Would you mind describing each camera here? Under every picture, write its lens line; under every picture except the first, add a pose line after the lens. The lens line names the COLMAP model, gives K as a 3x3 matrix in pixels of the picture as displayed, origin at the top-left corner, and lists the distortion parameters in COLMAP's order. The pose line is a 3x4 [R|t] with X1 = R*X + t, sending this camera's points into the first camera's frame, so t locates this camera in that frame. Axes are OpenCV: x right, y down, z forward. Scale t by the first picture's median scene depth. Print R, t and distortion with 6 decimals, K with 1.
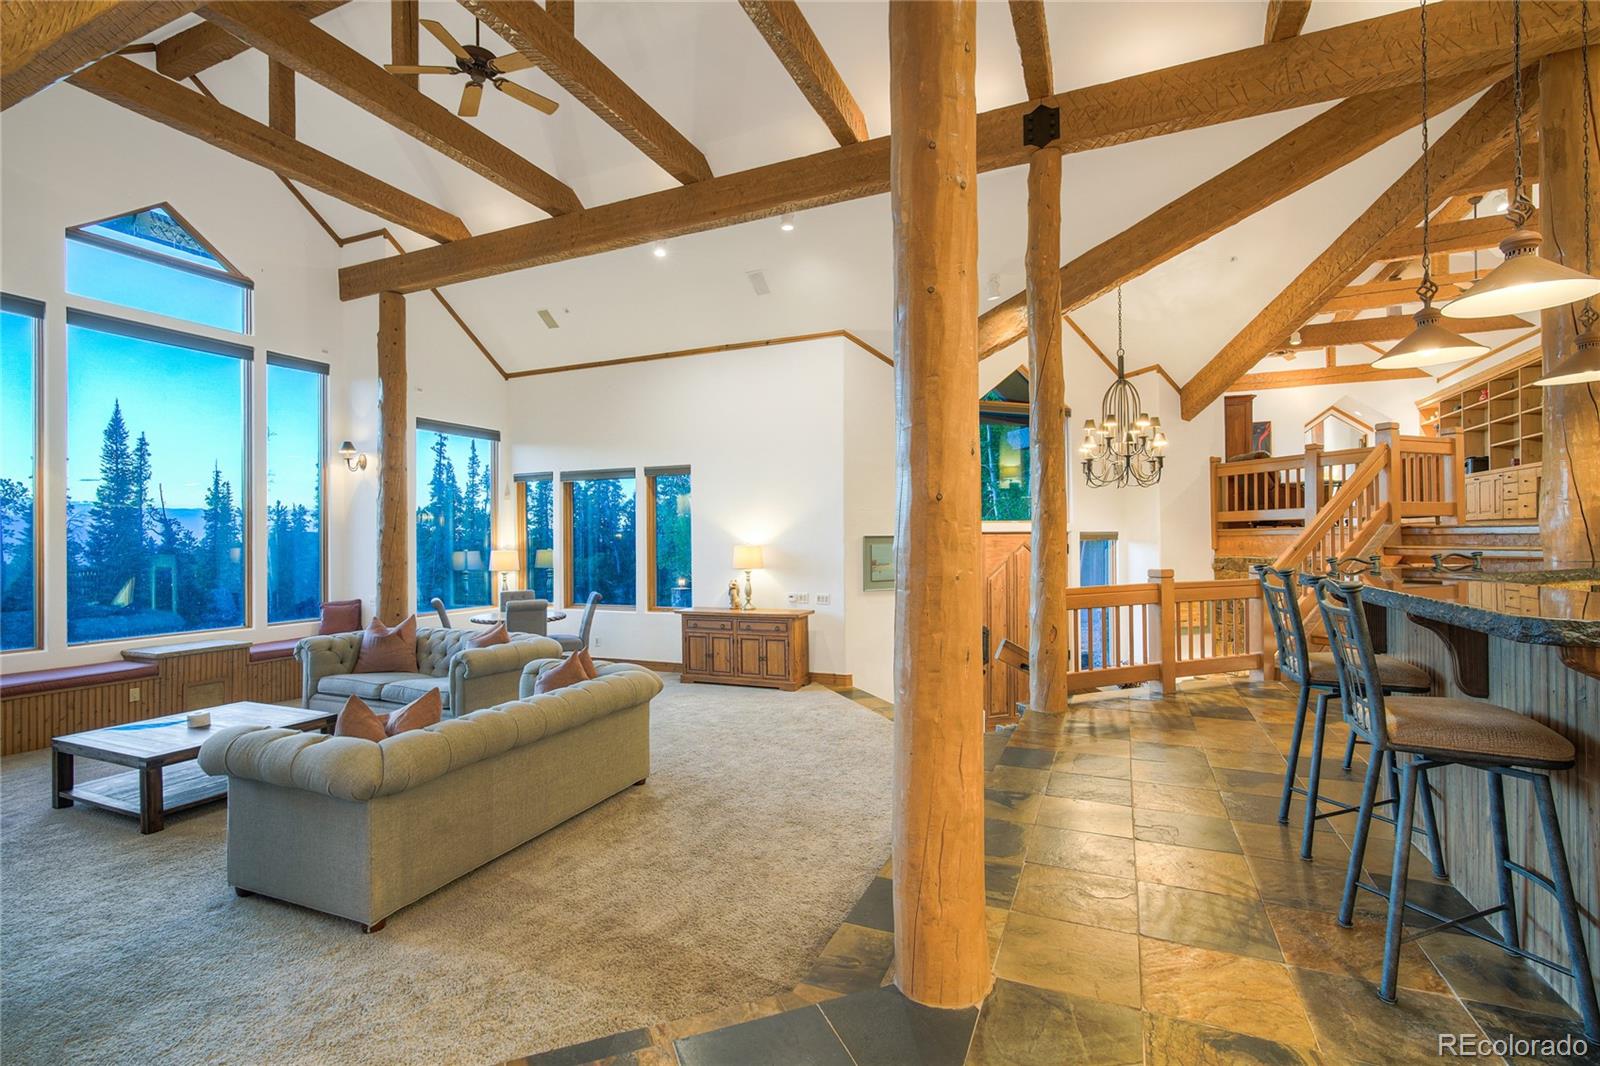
lens RADIAL K [[727.7, 0, 800.7], [0, 727.7, 534.8], [0, 0, 1]] dist [-0.003685, 0.000427]
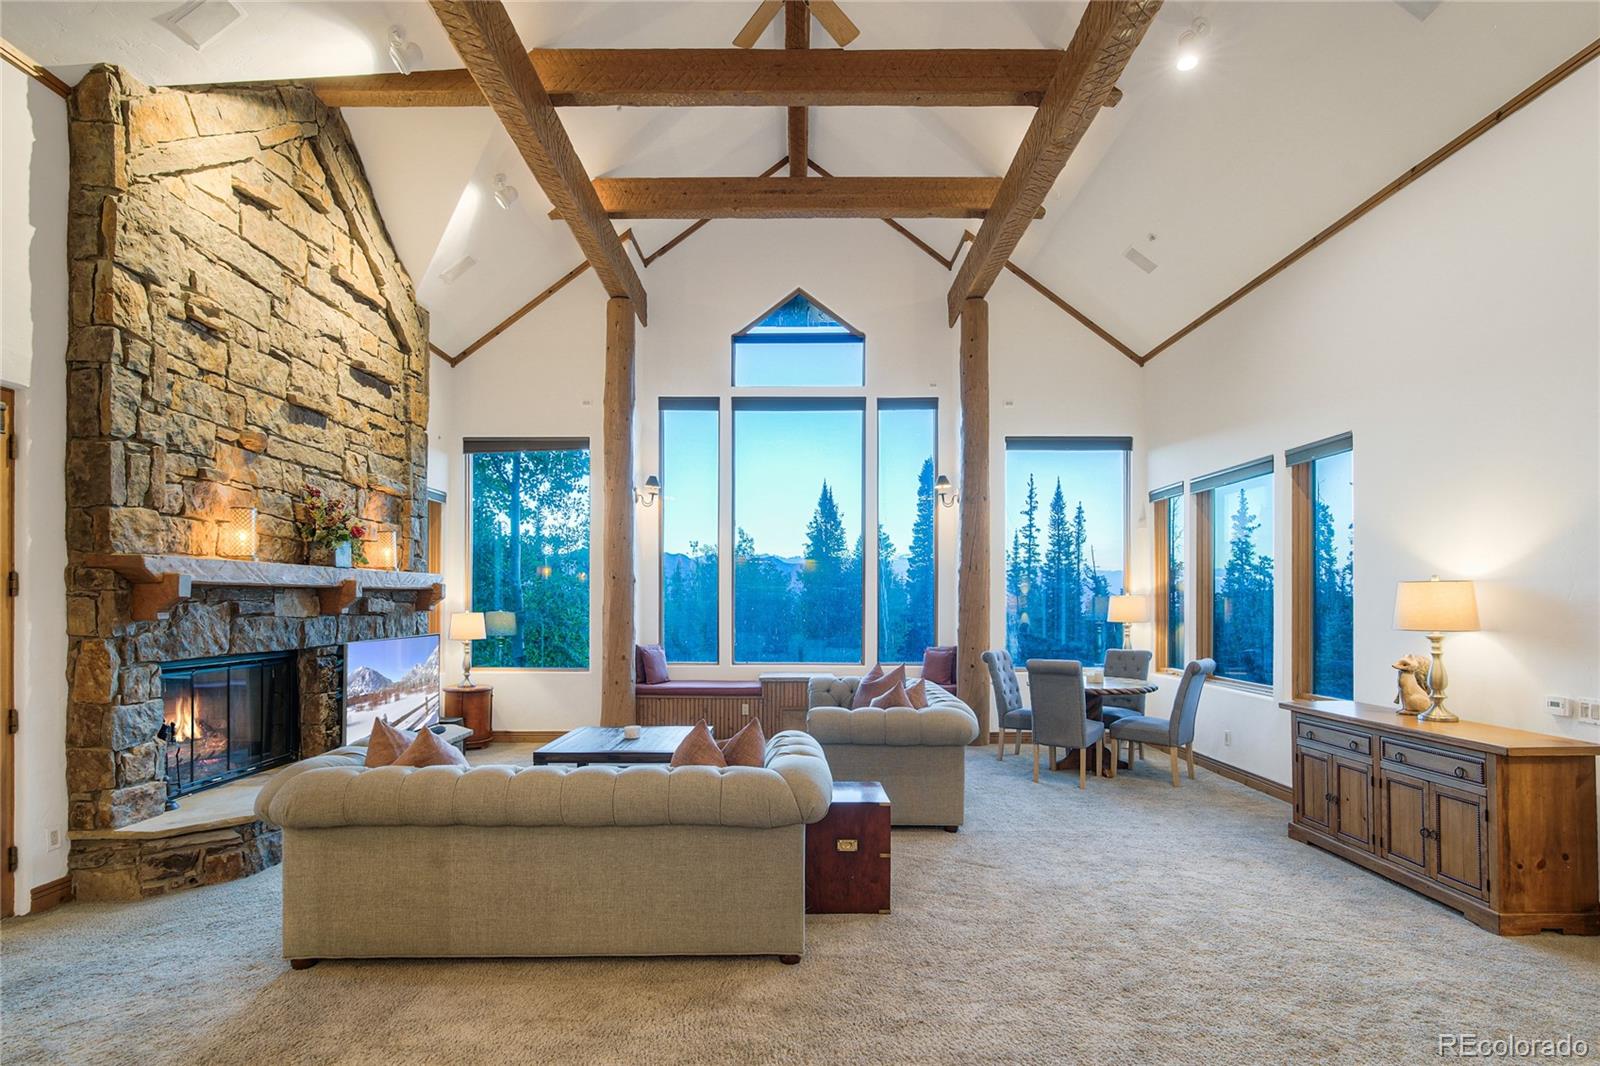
lens RADIAL K [[771.2, 0, 797.0], [0, 771.2, 595.8], [0, 0, 1]] dist [-0.002650, 0.000217]
pose [[0.402378, 0.002972, -0.915469, 0.207534], [0.000296, 0.999994, 0.003377, 0.022332], [0.915474, -0.001629, 0.402375, 0.429271]]
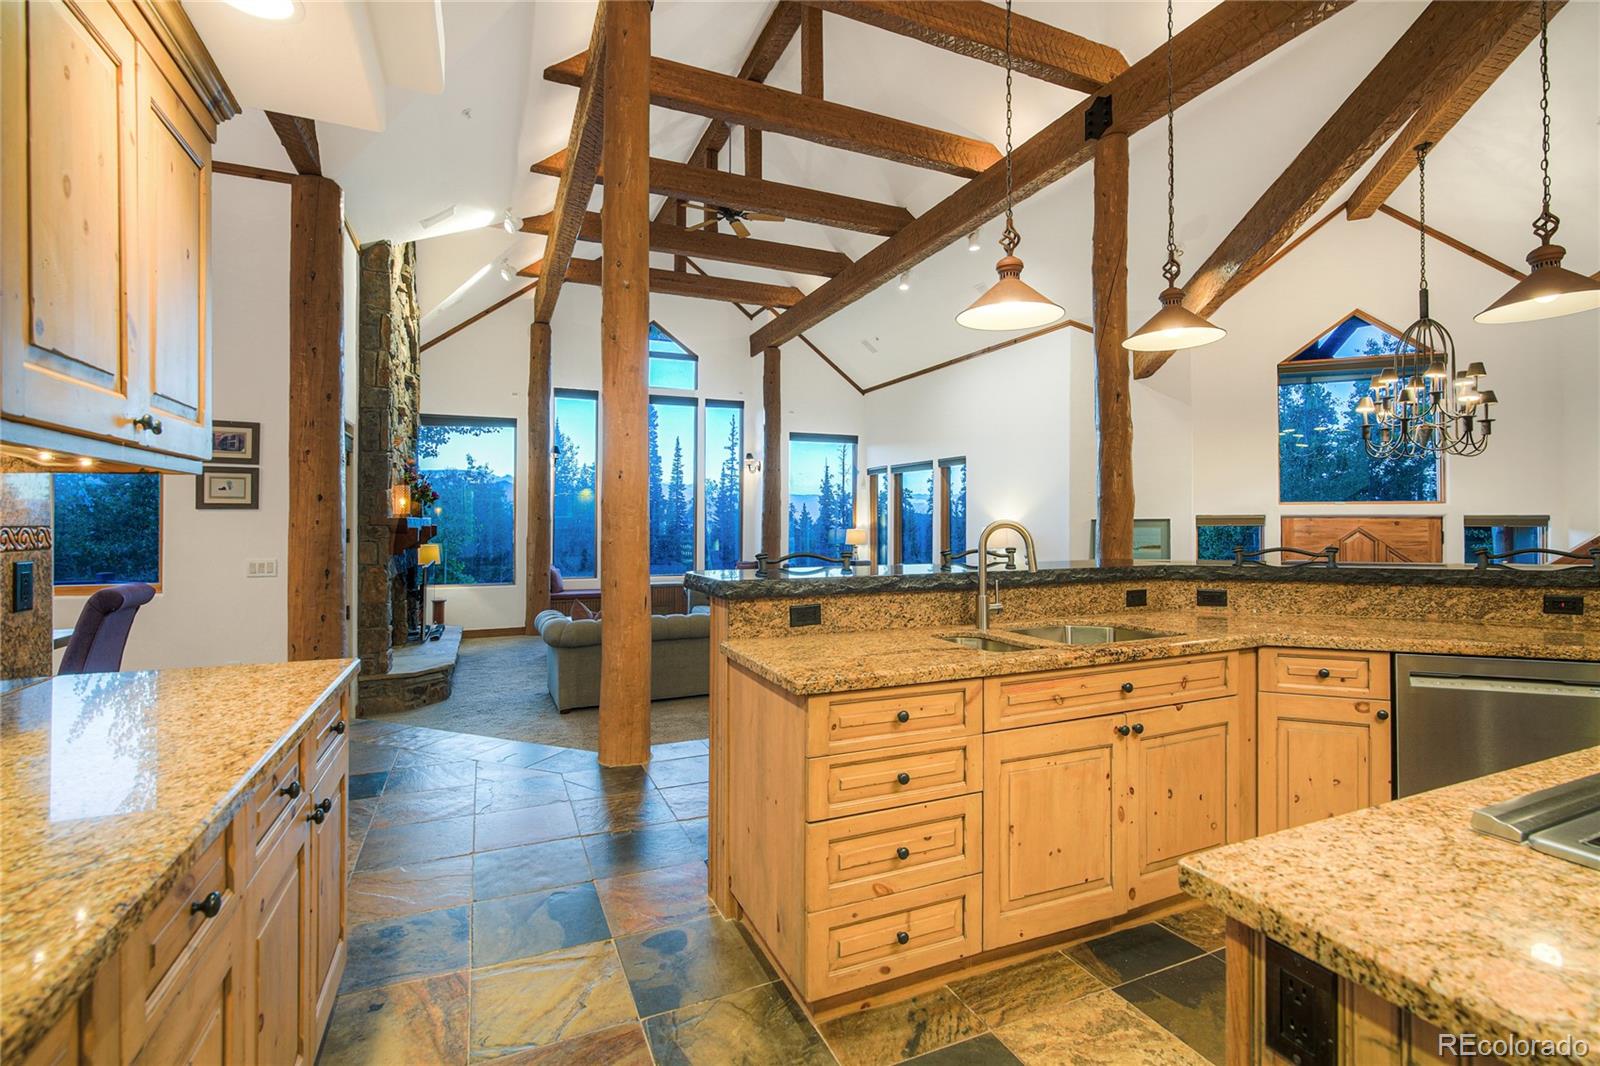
lens RADIAL K [[732.4, 0, 808.3], [0, 732.4, 513.5], [0, 0, 1]] dist [-0.007248, 0.000052]
pose [[0.740444, 0.000330, -0.672118, 0.460067], [-0.001915, 0.999997, -0.001619, -0.003642], [0.672115, 0.002486, 0.740442, -0.017250]]
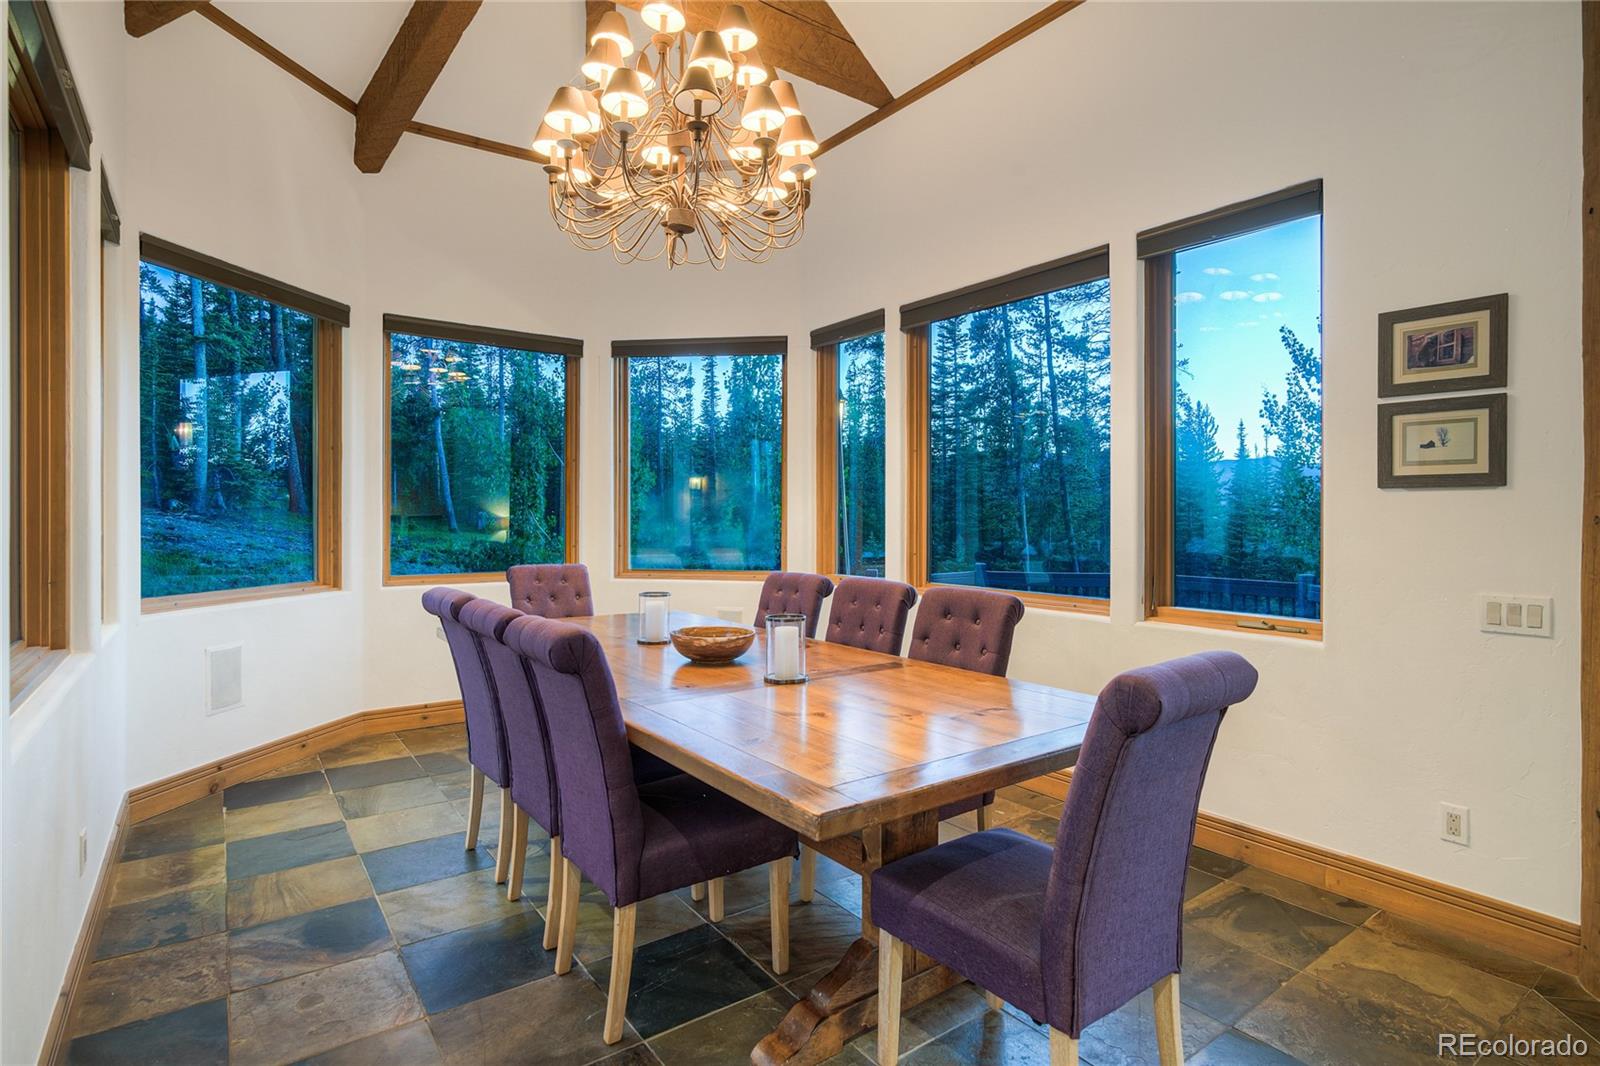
lens RADIAL K [[809.7, 0, 808.5], [0, 809.7, 511.0], [0, 0, 1]] dist [-0.004958, 0.000950]
pose [[-0.493362, 0.006177, -0.869802, 0.128728], [0.008335, 0.999962, 0.002374, -0.000551], [0.869784, -0.006079, -0.493395, 0.041969]]
